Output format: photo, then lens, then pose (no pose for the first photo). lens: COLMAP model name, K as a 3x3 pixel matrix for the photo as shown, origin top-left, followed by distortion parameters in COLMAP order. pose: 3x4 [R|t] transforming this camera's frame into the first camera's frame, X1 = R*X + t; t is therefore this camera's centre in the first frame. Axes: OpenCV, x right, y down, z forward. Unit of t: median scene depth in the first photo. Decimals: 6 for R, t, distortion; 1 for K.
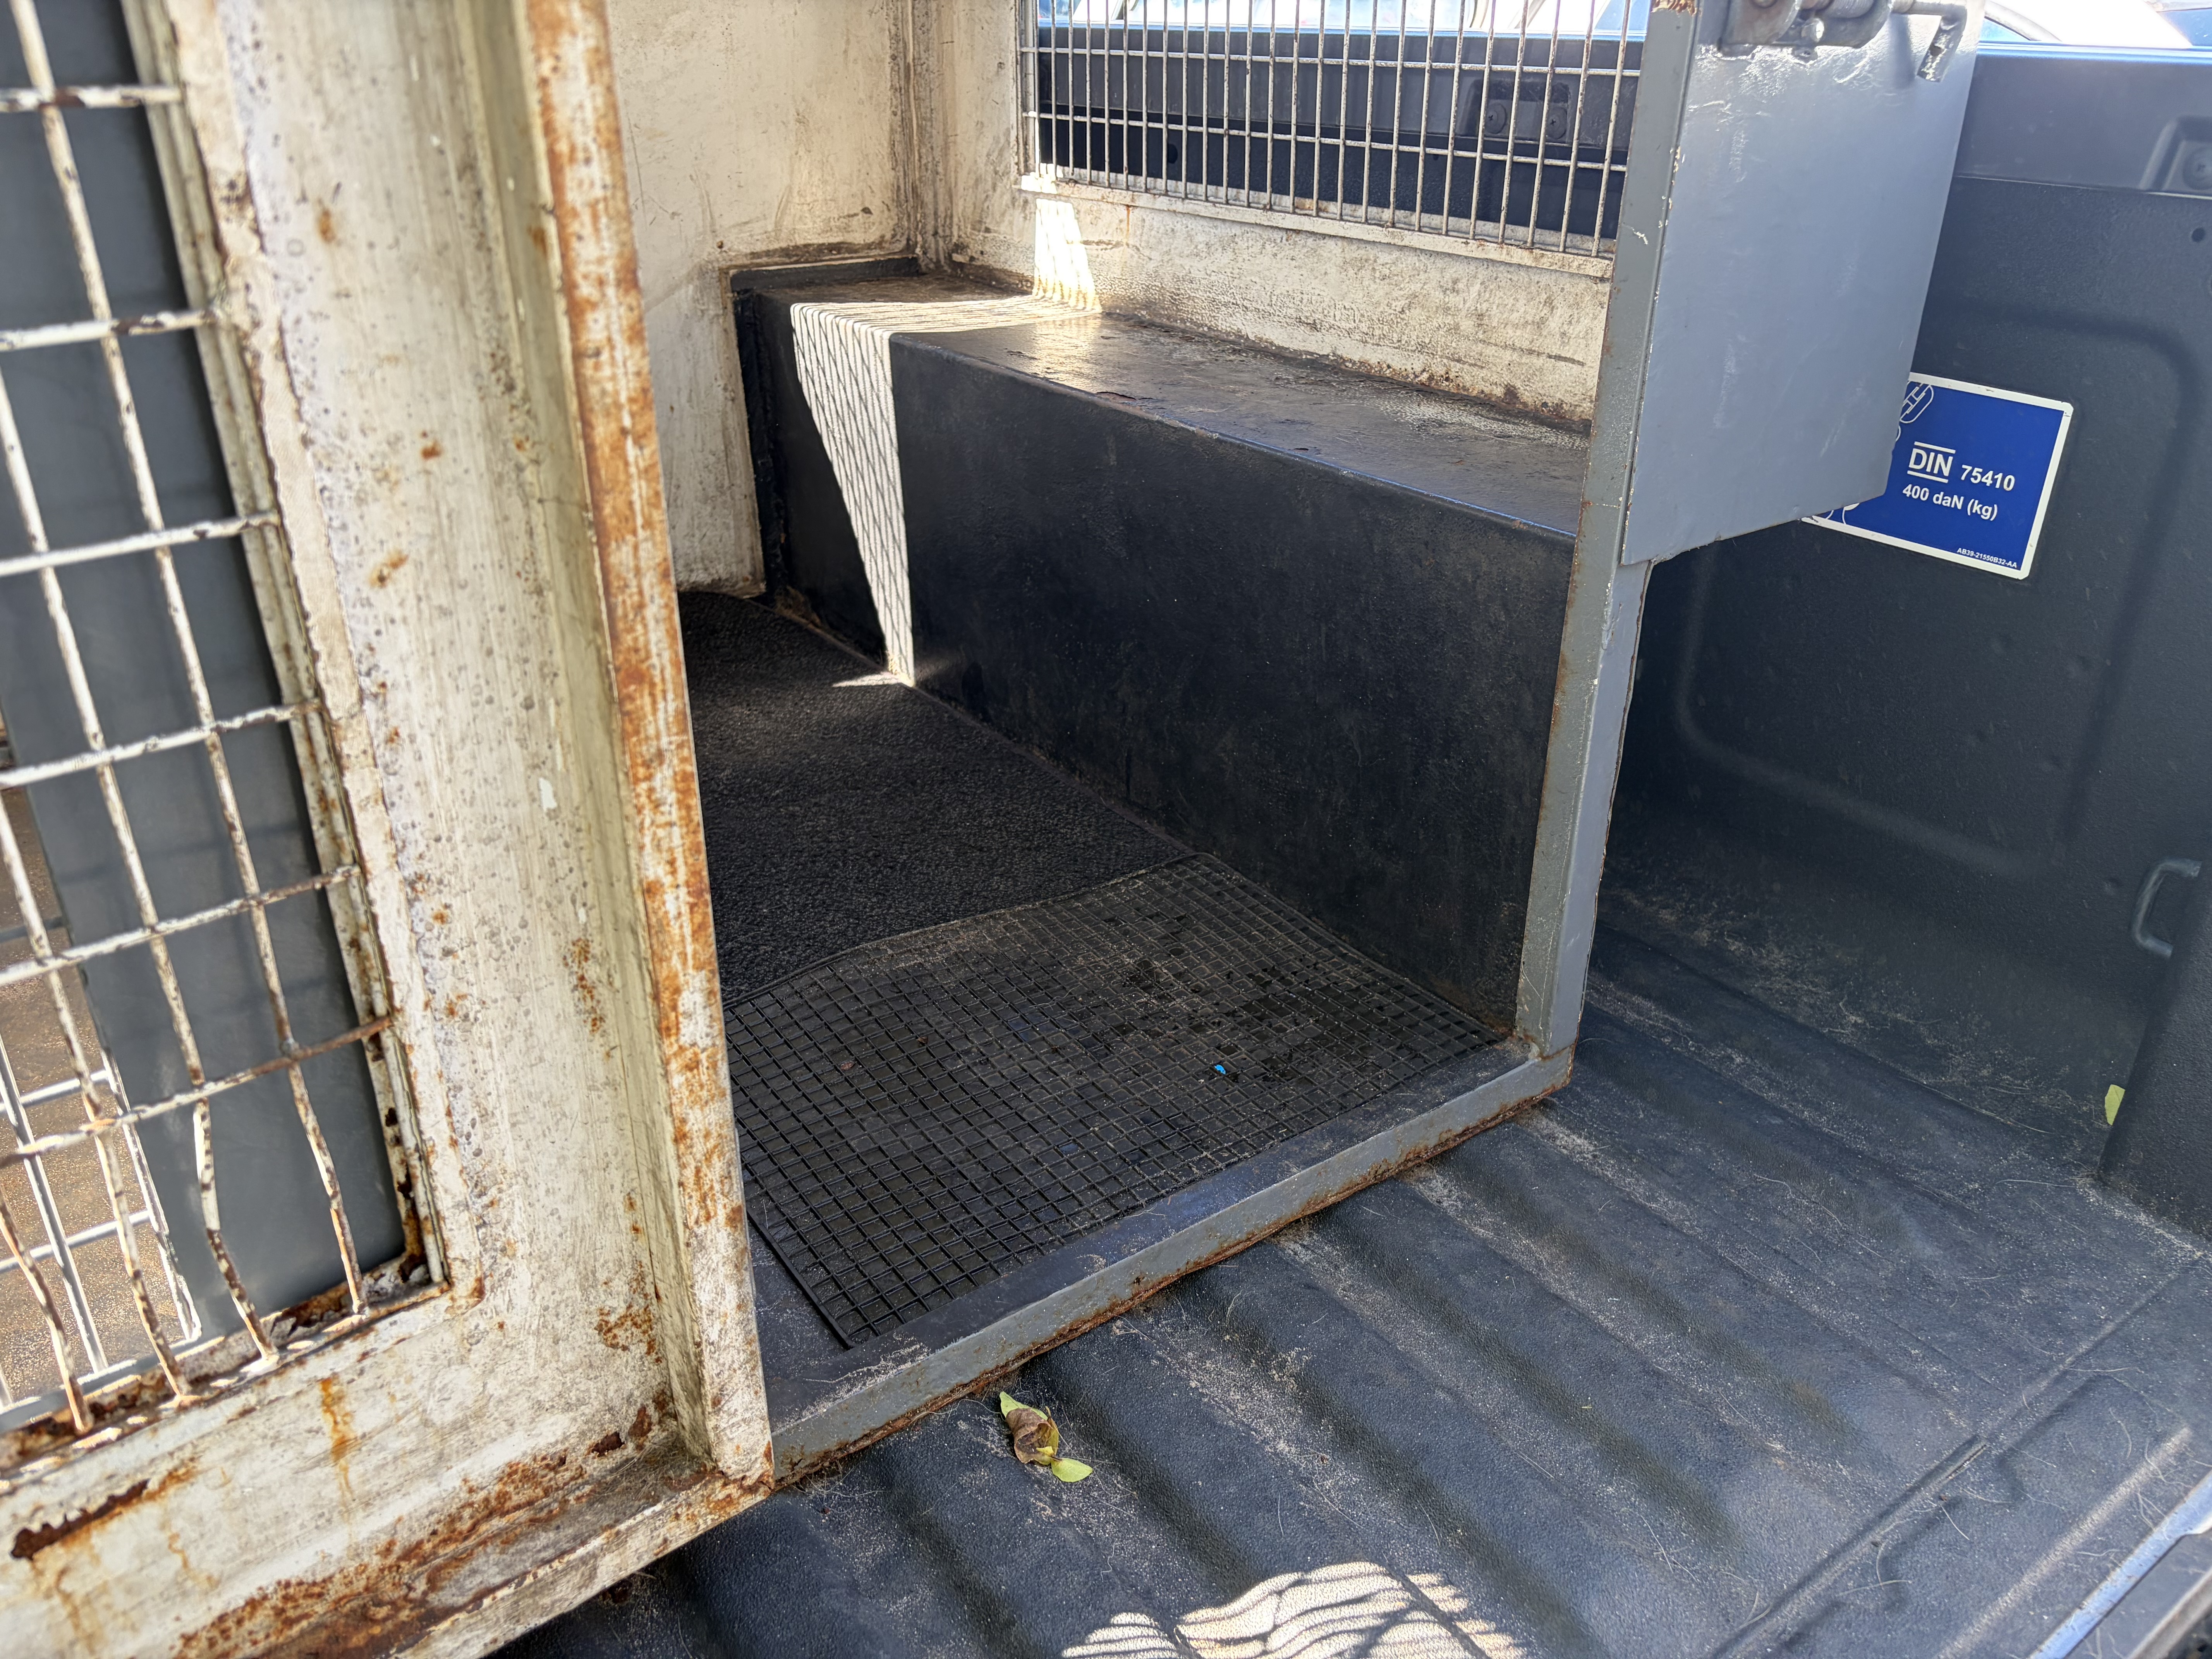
lens RADIAL K [[1662.2, 0, 1106.0], [0, 1662.2, 829.5], [0, 0, 1]] dist [0.001675, 0.000466]
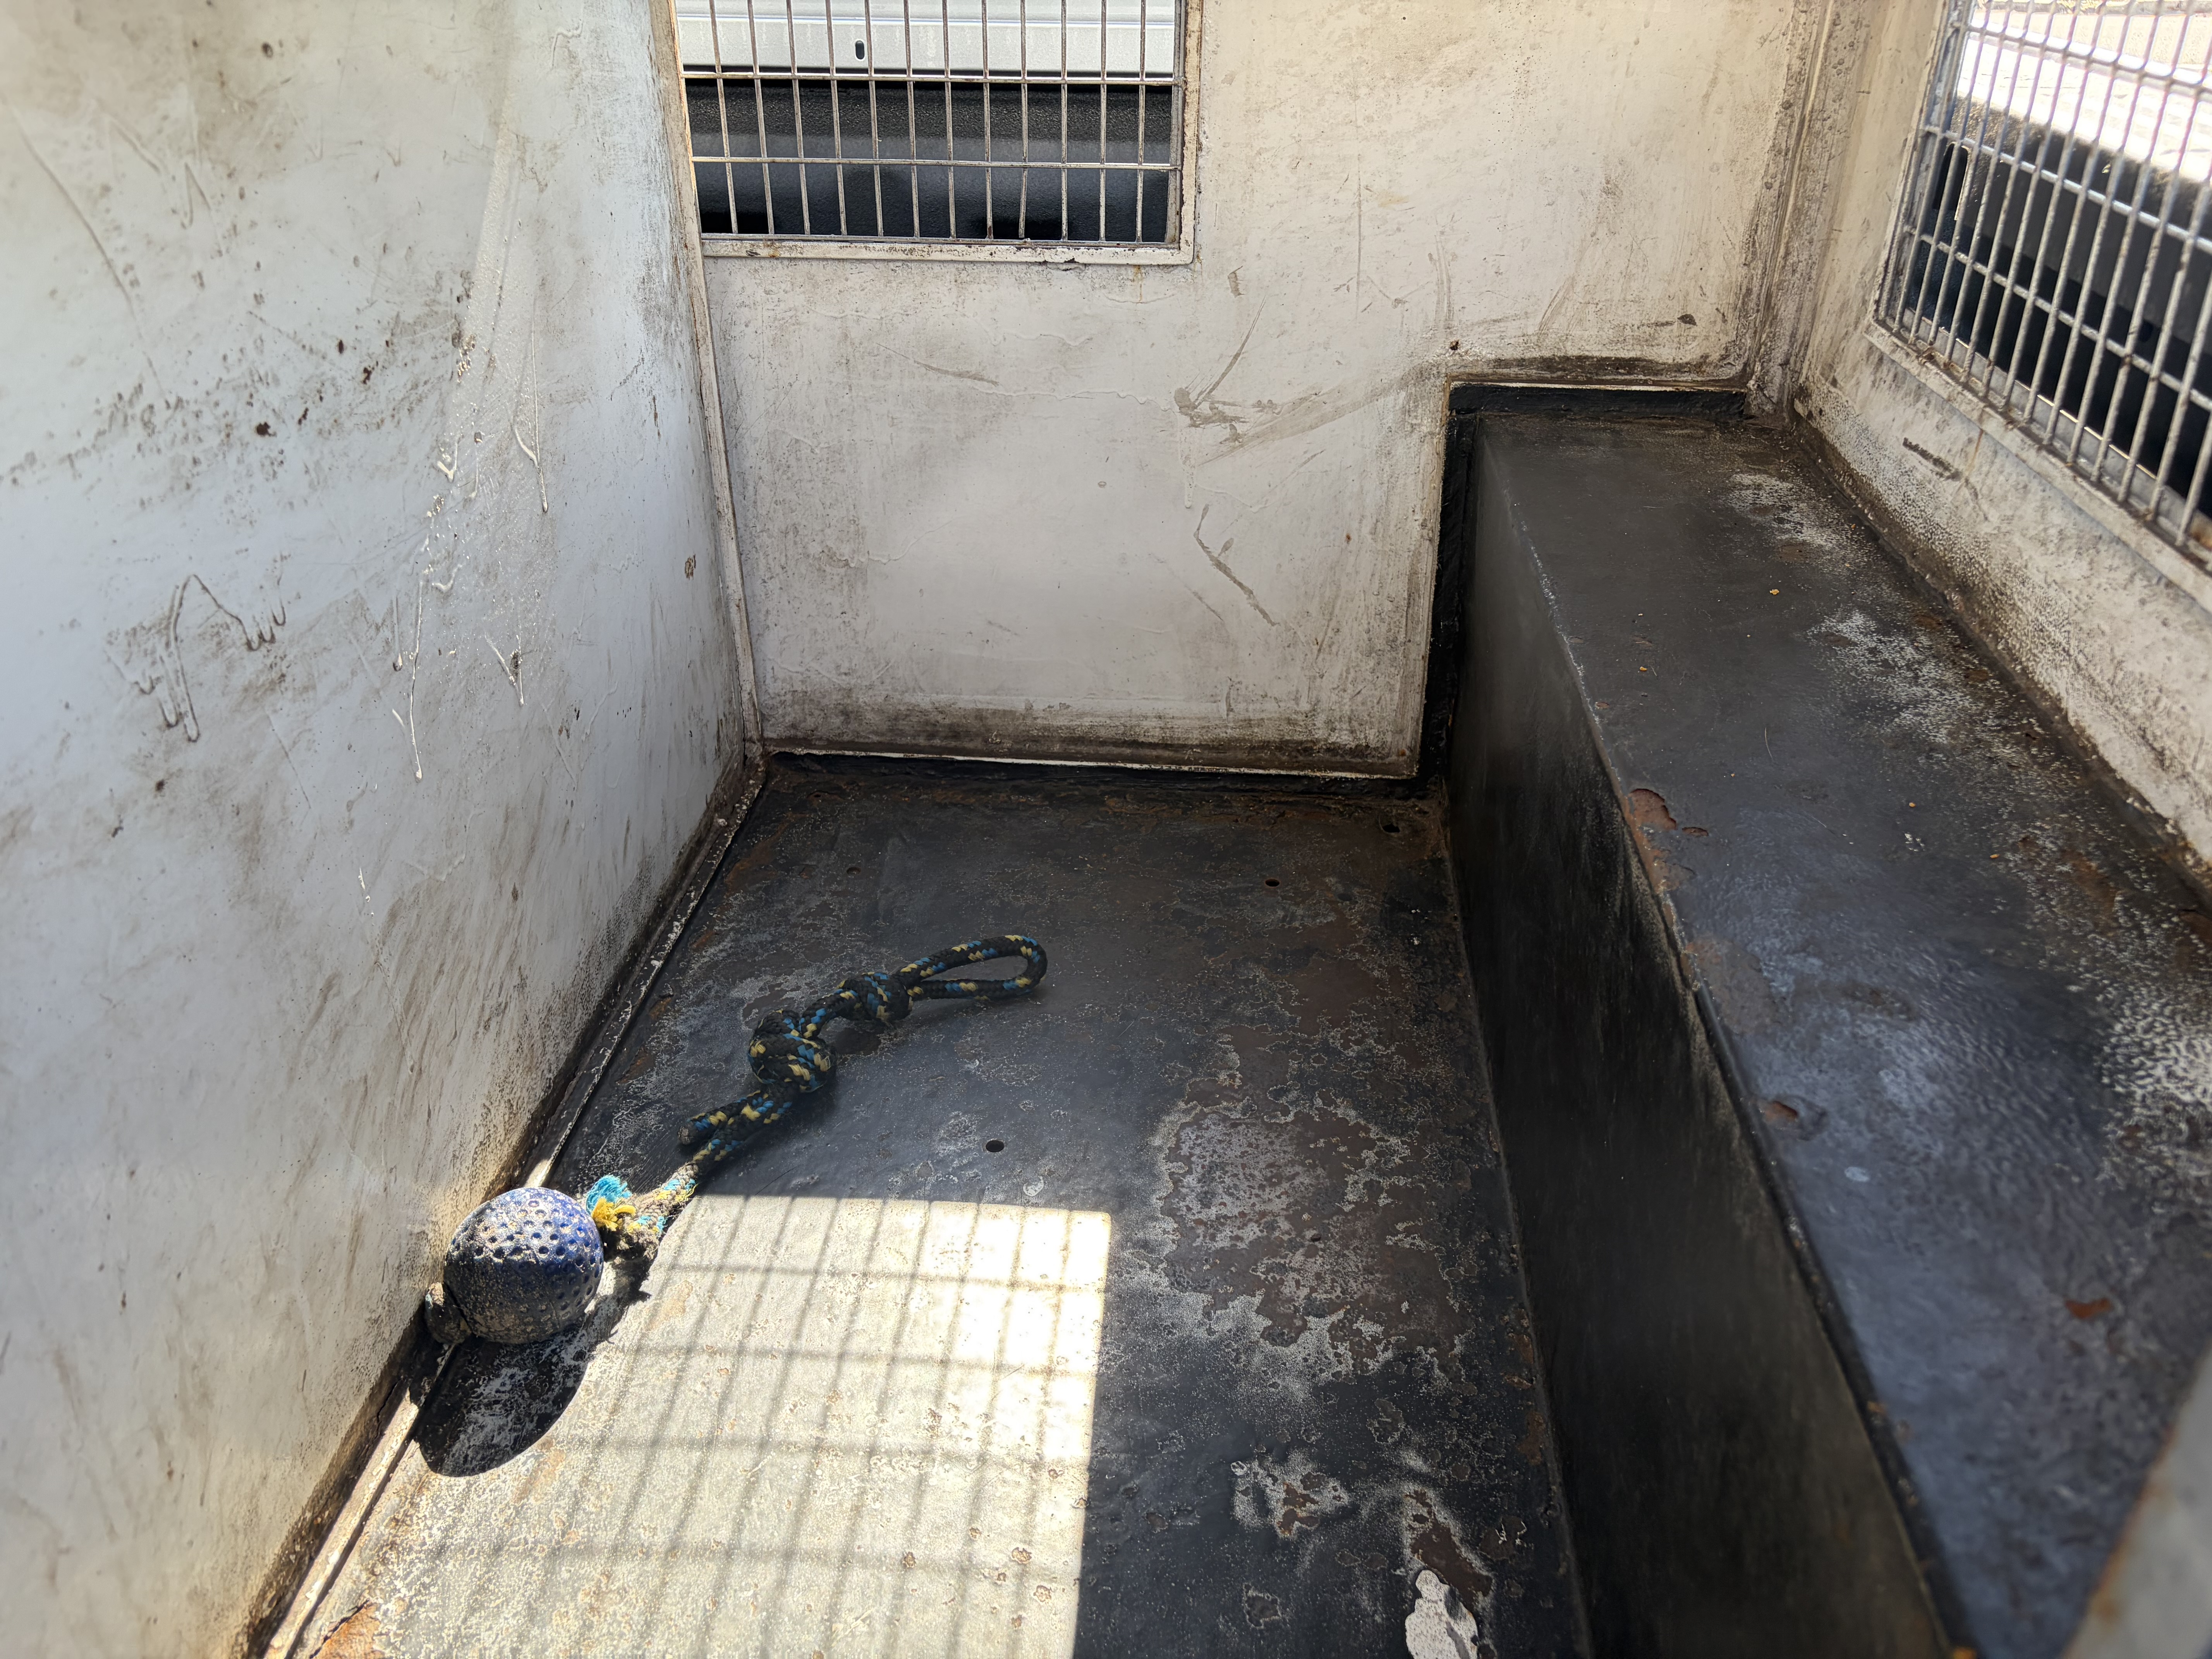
lens RADIAL K [[1662.2, 0, 1106.0], [0, 1662.2, 829.5], [0, 0, 1]] dist [0.001675, 0.000466]
pose [[0.752850, 0.327666, -0.570835, 0.143484], [-0.287759, 0.943855, 0.162271, -0.213663], [0.591956, 0.042097, 0.804870, 0.300969]]
